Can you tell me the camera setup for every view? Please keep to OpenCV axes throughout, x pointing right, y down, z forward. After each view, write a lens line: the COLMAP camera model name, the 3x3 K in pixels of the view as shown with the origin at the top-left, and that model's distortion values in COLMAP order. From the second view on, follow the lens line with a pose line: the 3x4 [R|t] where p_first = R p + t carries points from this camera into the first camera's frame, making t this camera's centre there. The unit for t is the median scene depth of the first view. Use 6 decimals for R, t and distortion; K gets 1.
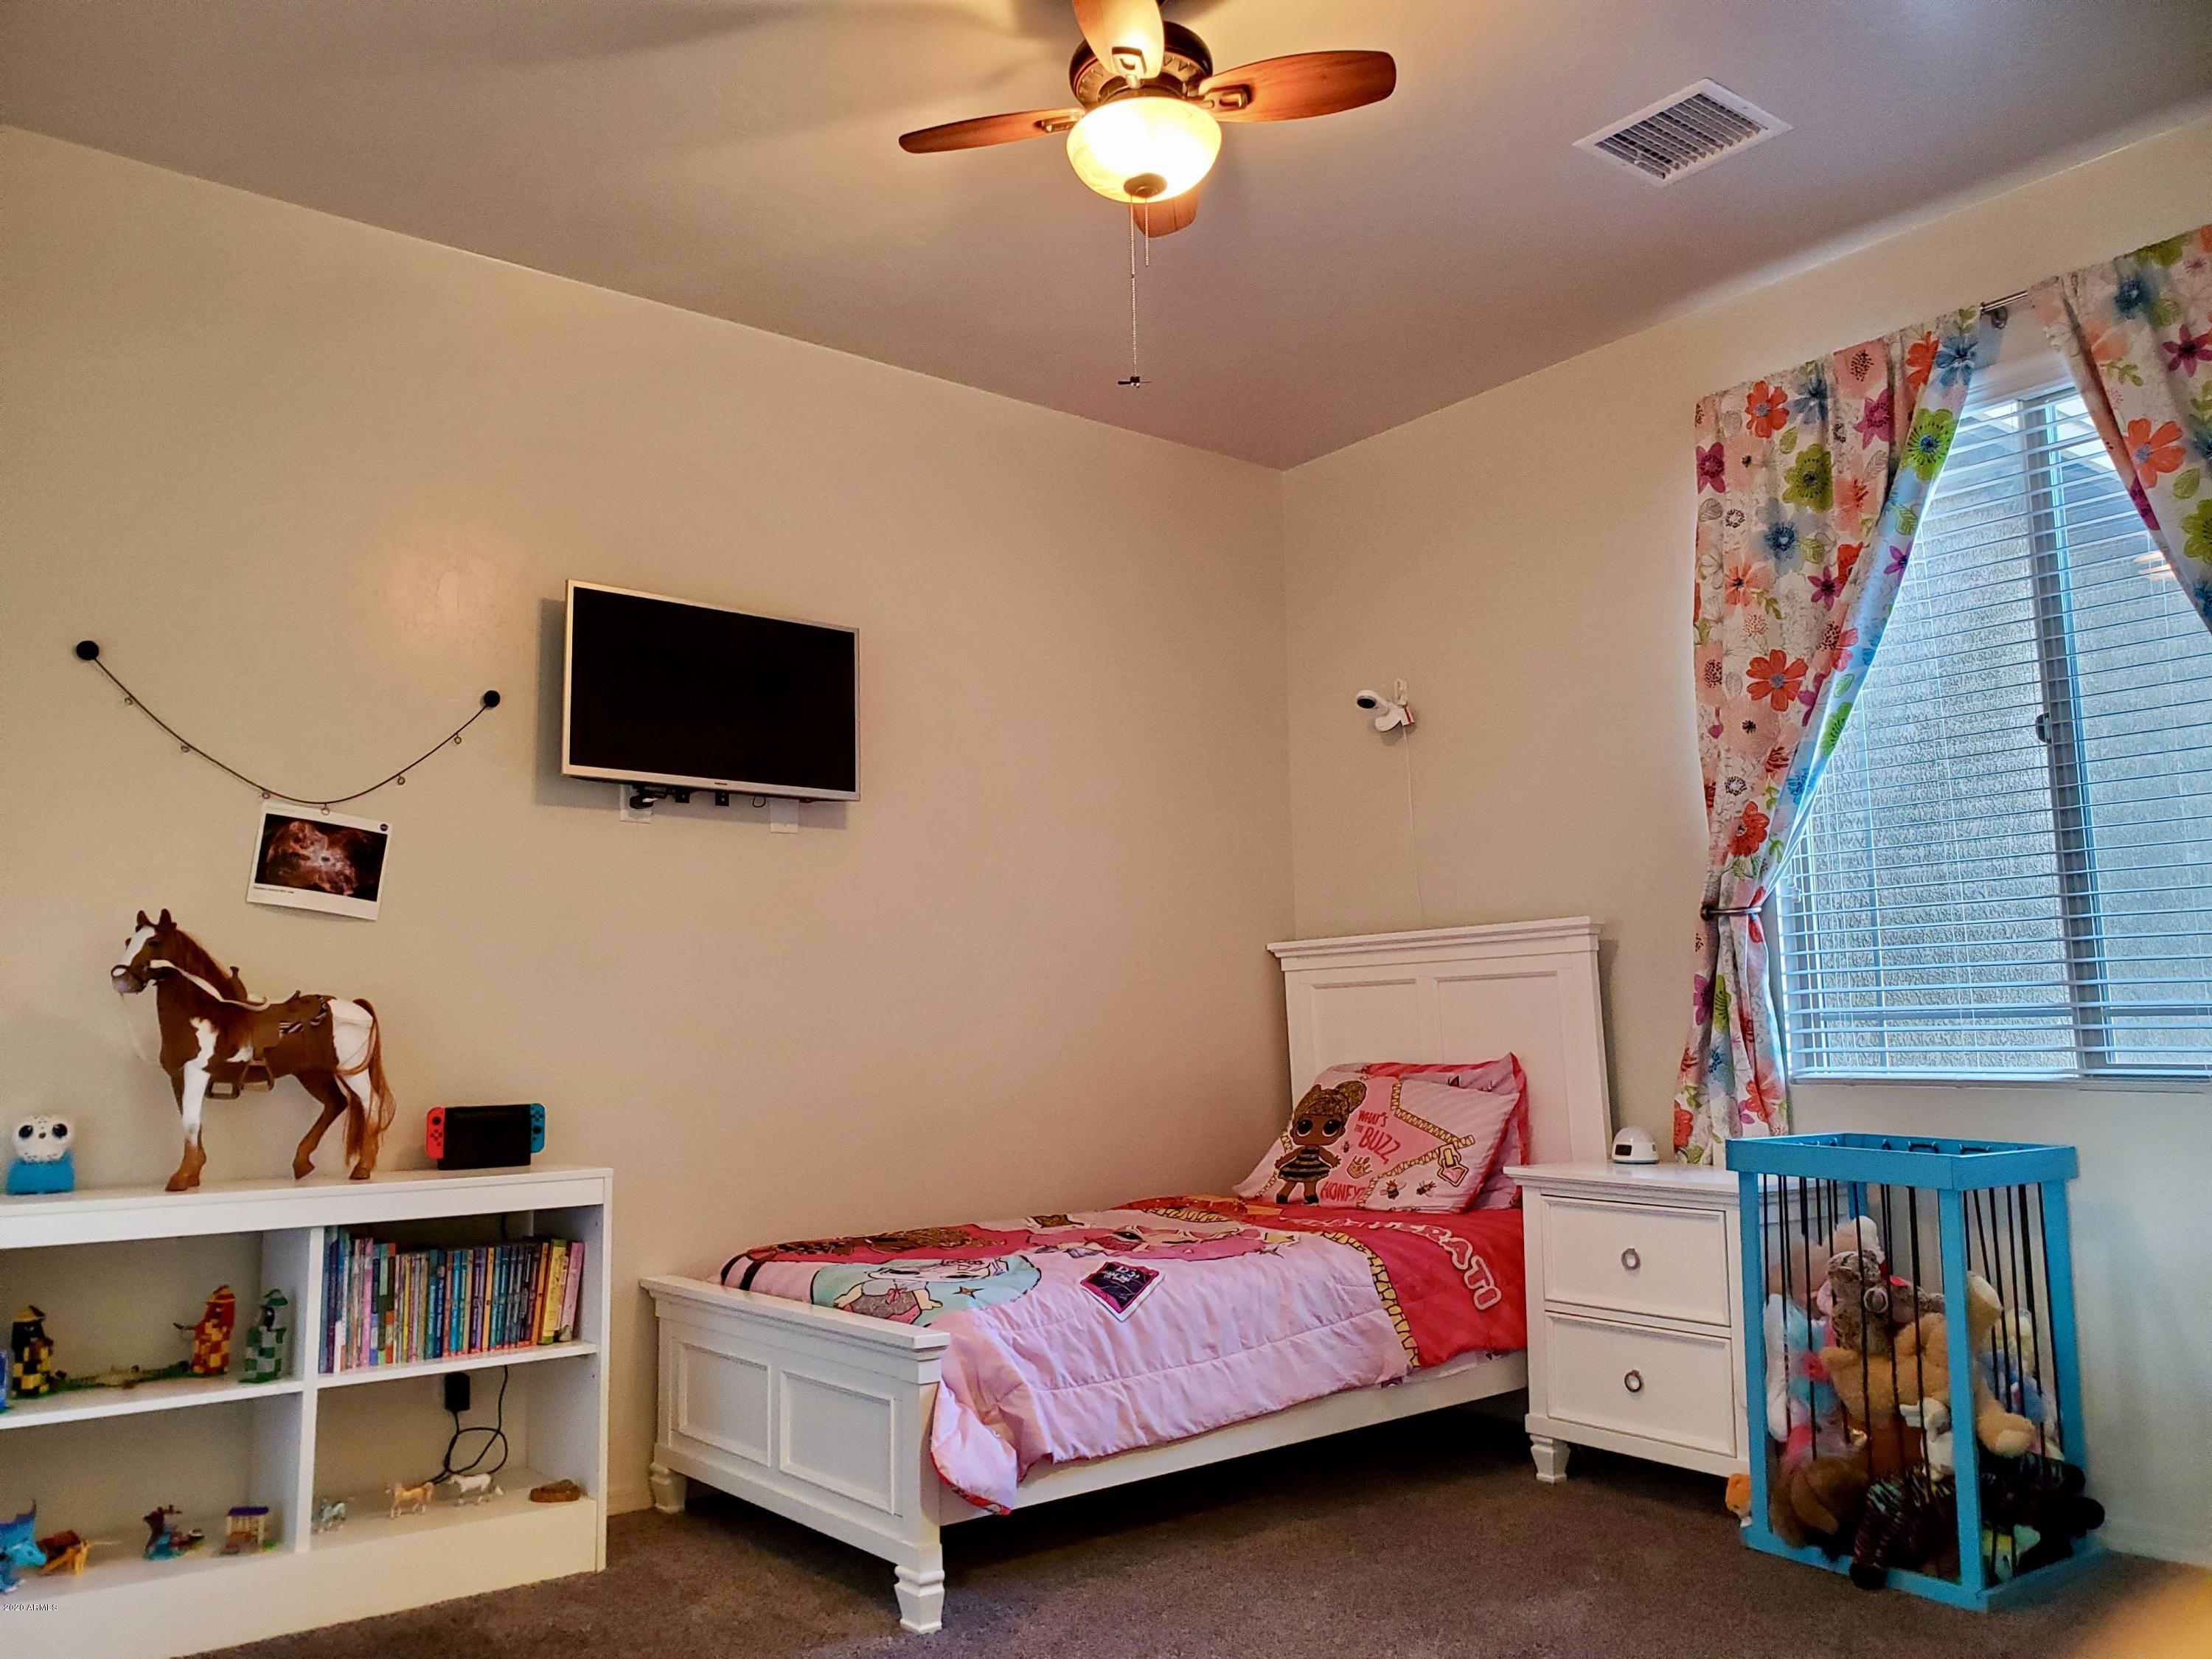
lens RADIAL K [[1711.7, 0, 1117.8], [0, 1711.7, 843.1], [0, 0, 1]] dist [0.036239, -0.035844]
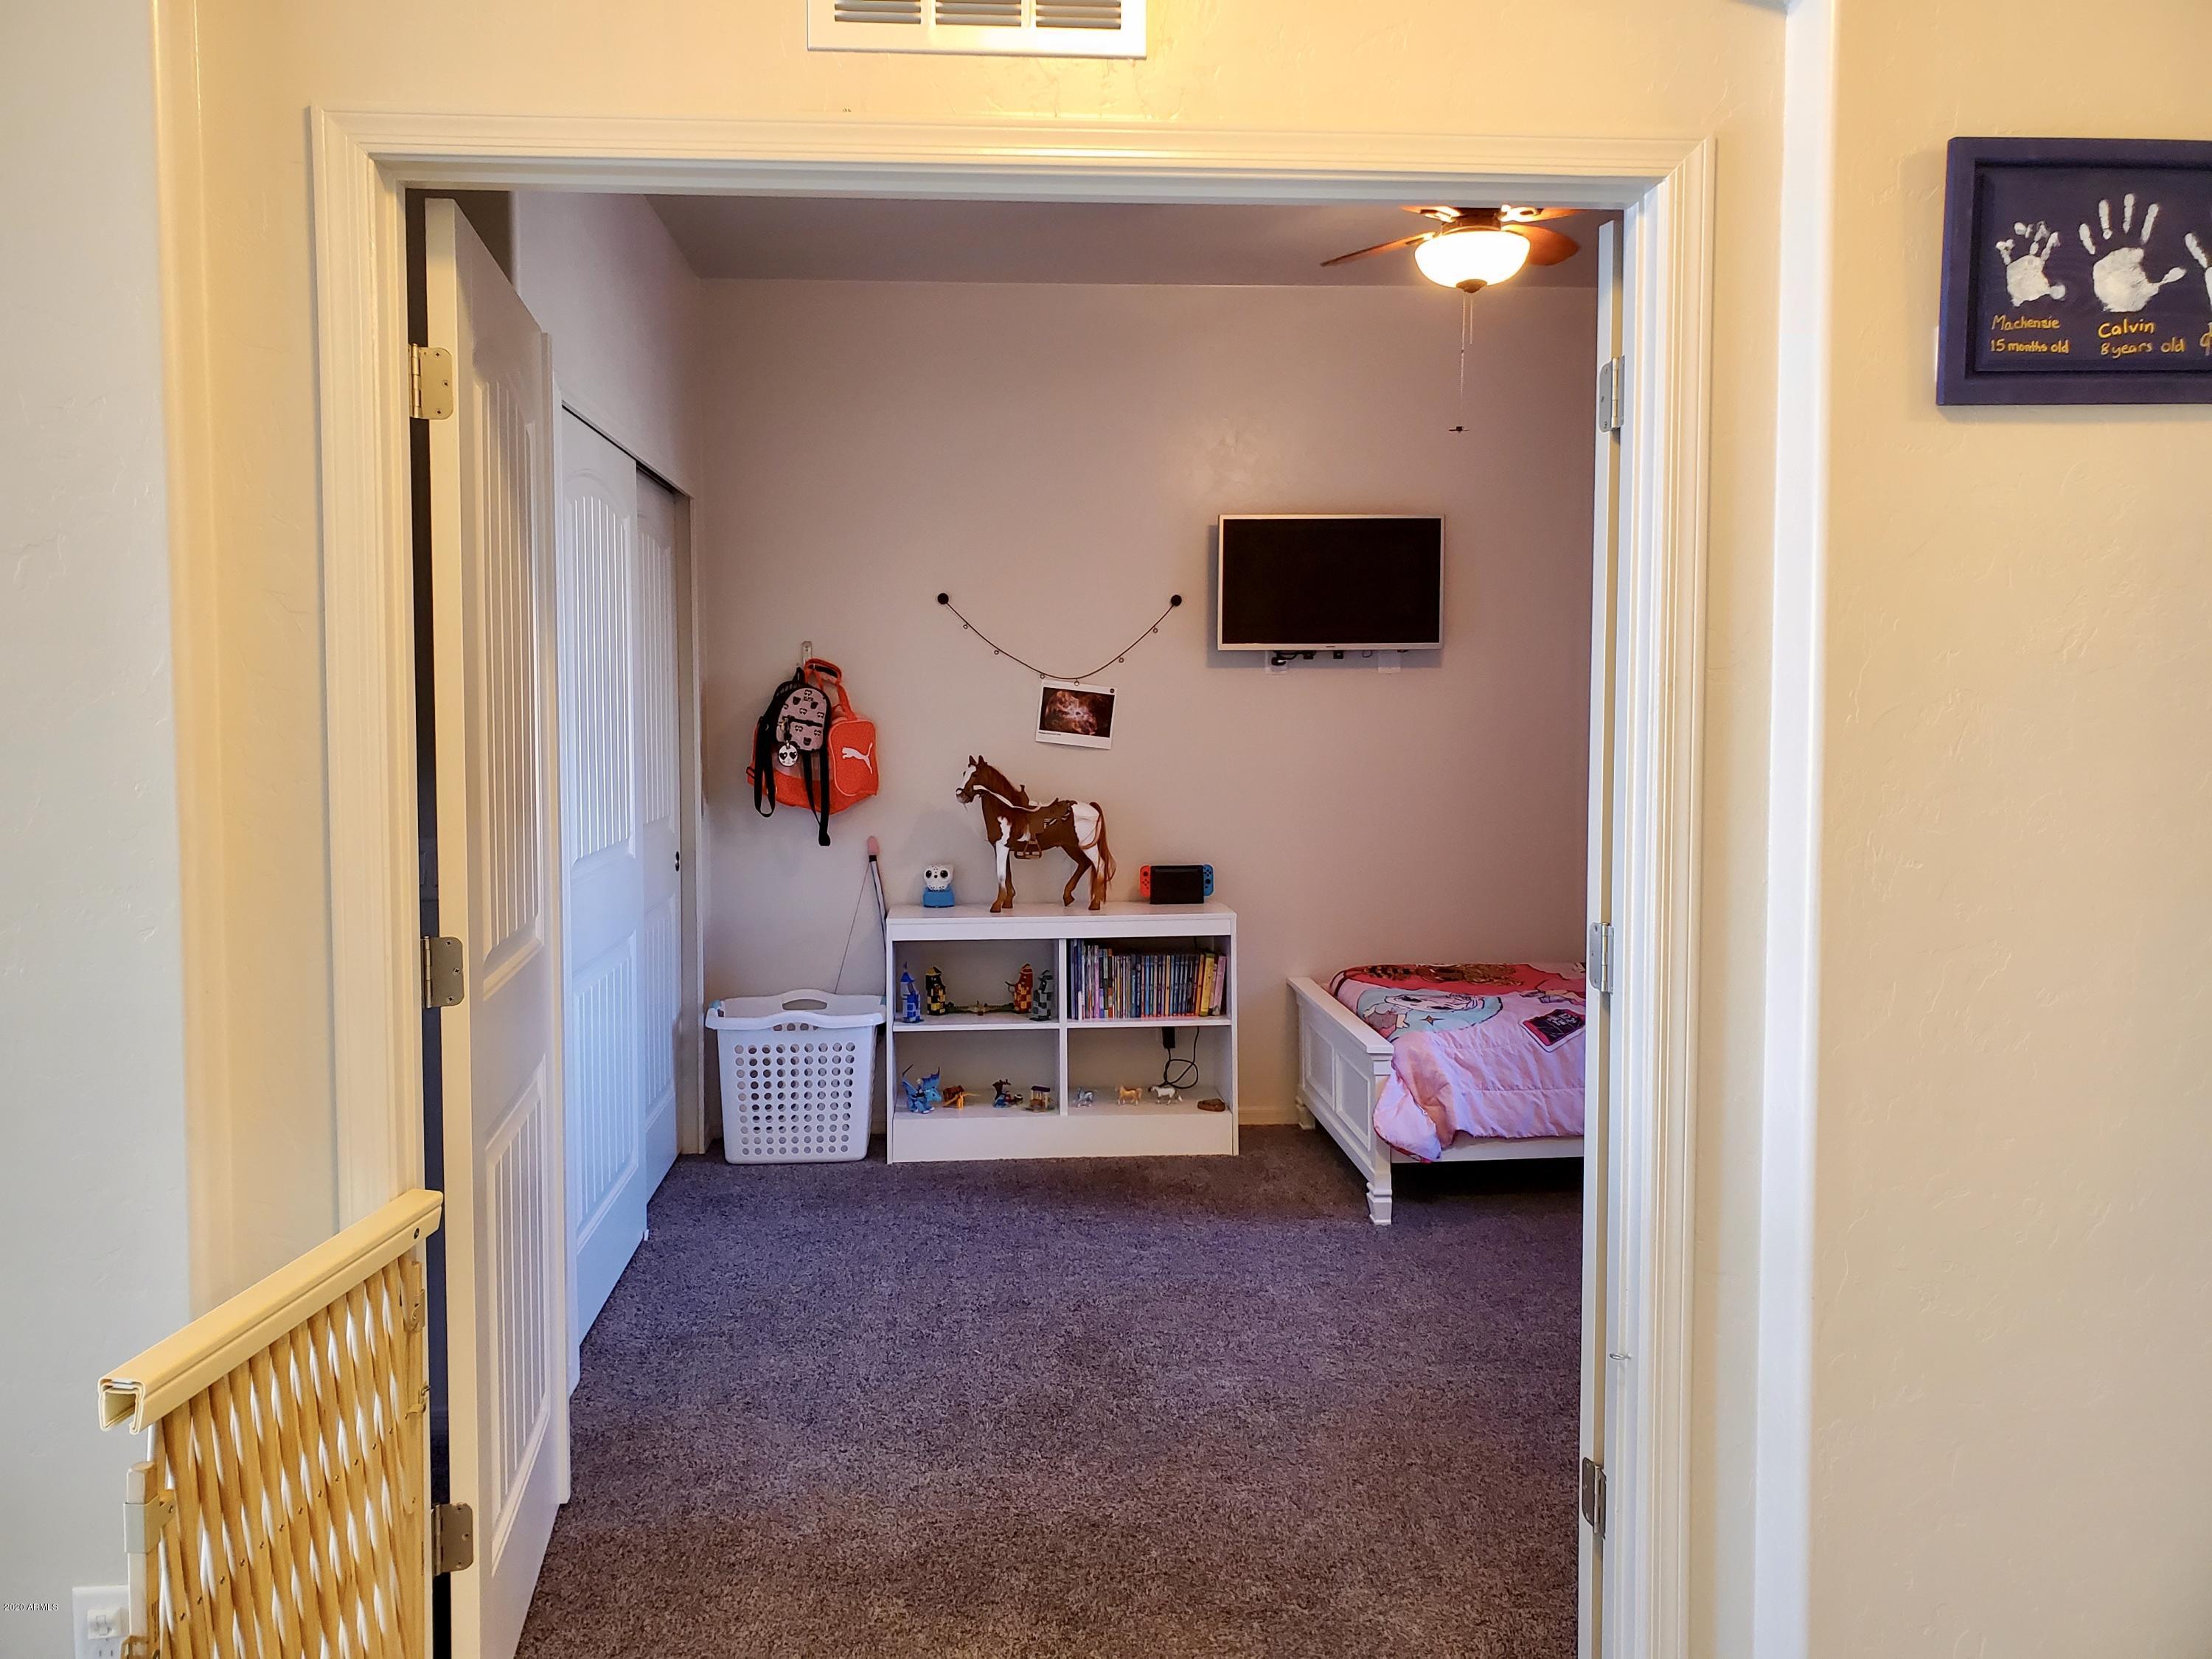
lens RADIAL K [[1711.7, 0, 1106.6], [0, 1711.7, 813.7], [0, 0, 1]] dist [0.036239, -0.035844]
pose [[0.826865, 0.052484, -0.559947, 0.508079], [0.054948, 0.983334, 0.173308, -0.189028], [0.559710, -0.174071, 0.810200, -0.335473]]
